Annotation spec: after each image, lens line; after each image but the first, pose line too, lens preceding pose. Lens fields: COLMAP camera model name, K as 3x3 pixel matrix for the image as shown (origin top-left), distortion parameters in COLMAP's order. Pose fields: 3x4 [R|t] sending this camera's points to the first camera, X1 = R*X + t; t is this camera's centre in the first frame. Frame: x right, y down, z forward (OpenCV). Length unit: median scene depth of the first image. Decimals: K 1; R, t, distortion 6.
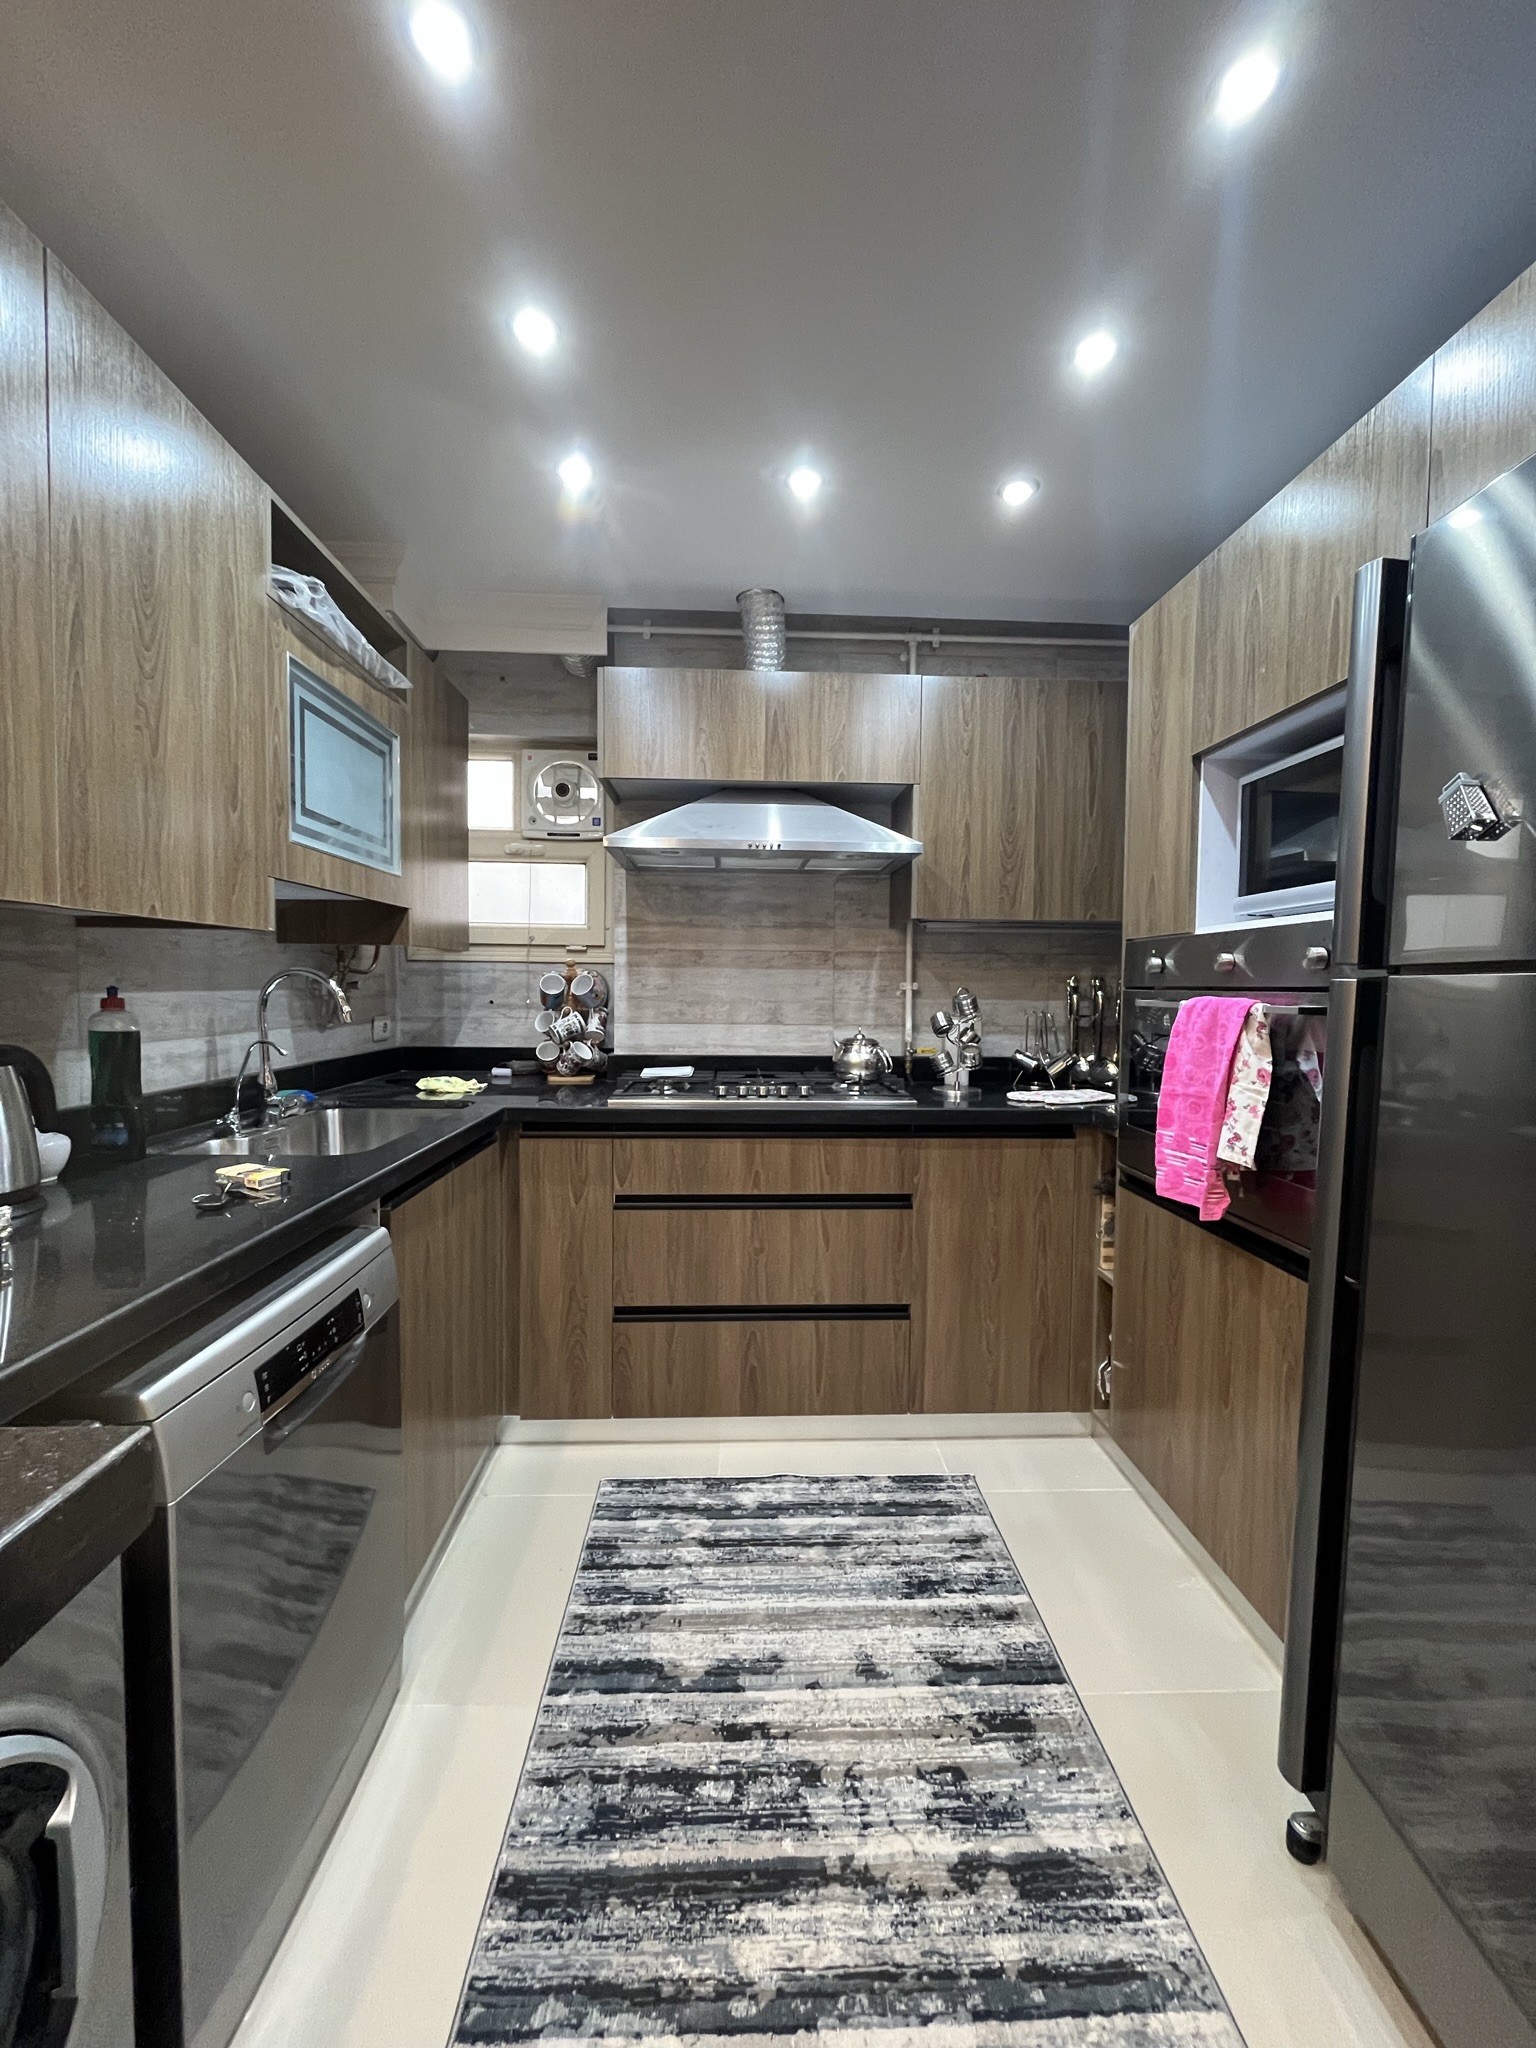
lens RADIAL K [[826.4, 0, 767.6], [0, 826.4, 1024.1], [0, 0, 1]] dist [-0.002399, 0.000278]
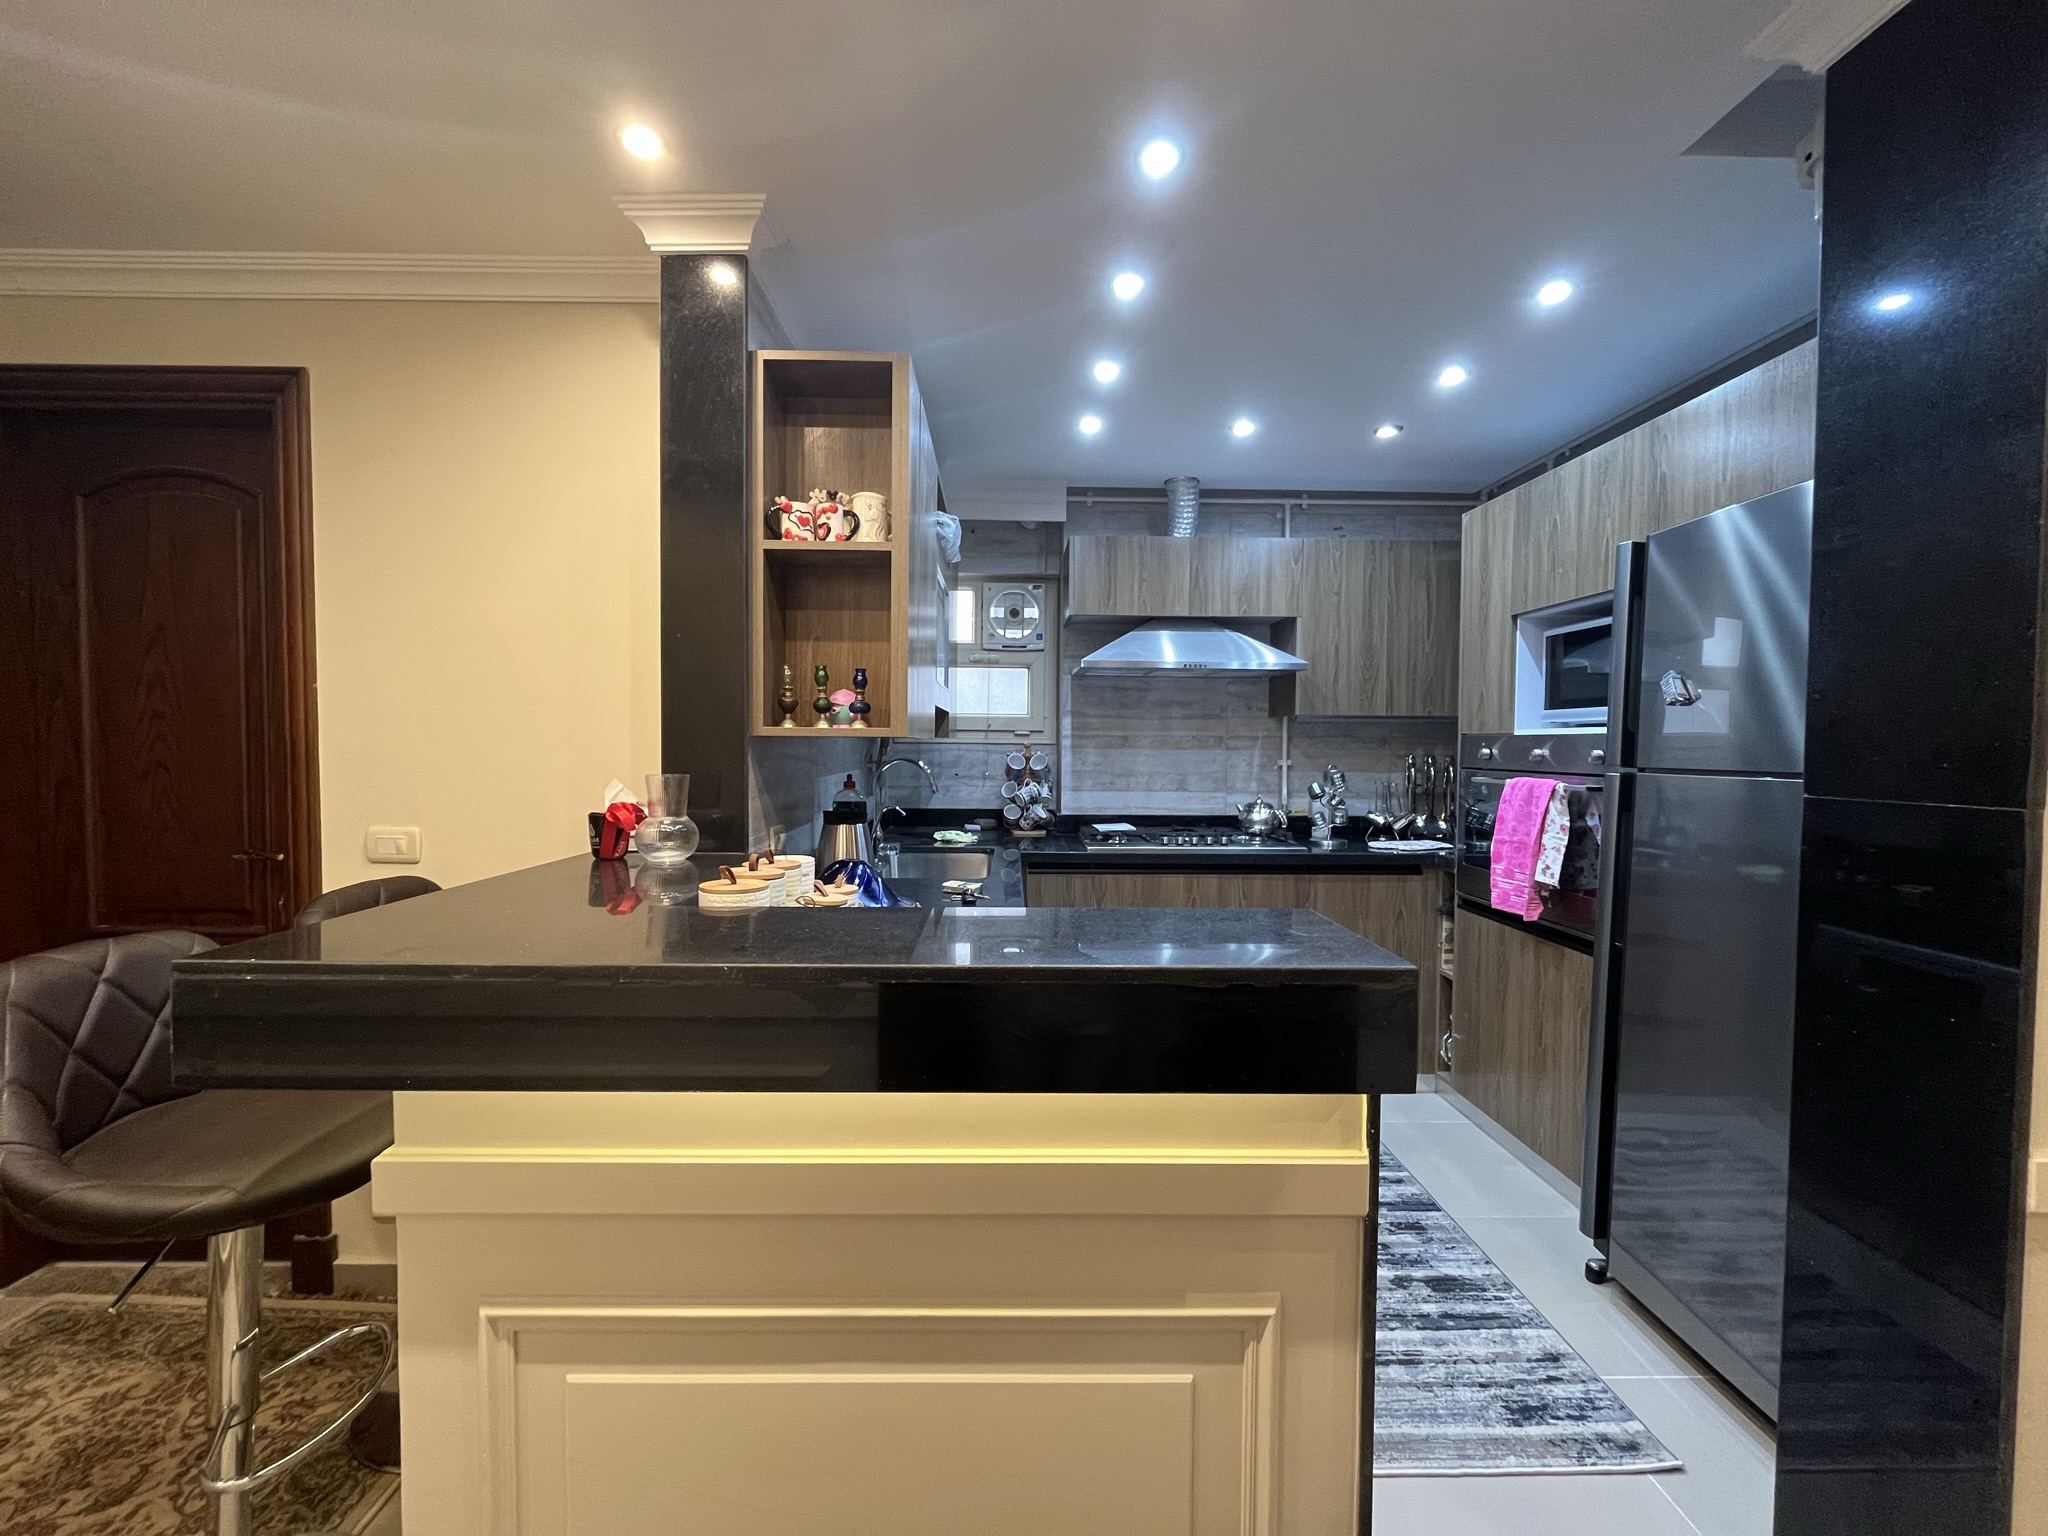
lens RADIAL K [[826.4, 0, 1022.7], [0, 826.4, 769.9], [0, 0, 1]] dist [-0.002399, 0.000278]
pose [[0.999737, -0.001073, -0.022900, -0.273033], [0.000750, 0.999900, -0.014113, -0.019696], [0.022913, 0.014092, 0.999638, -0.414453]]
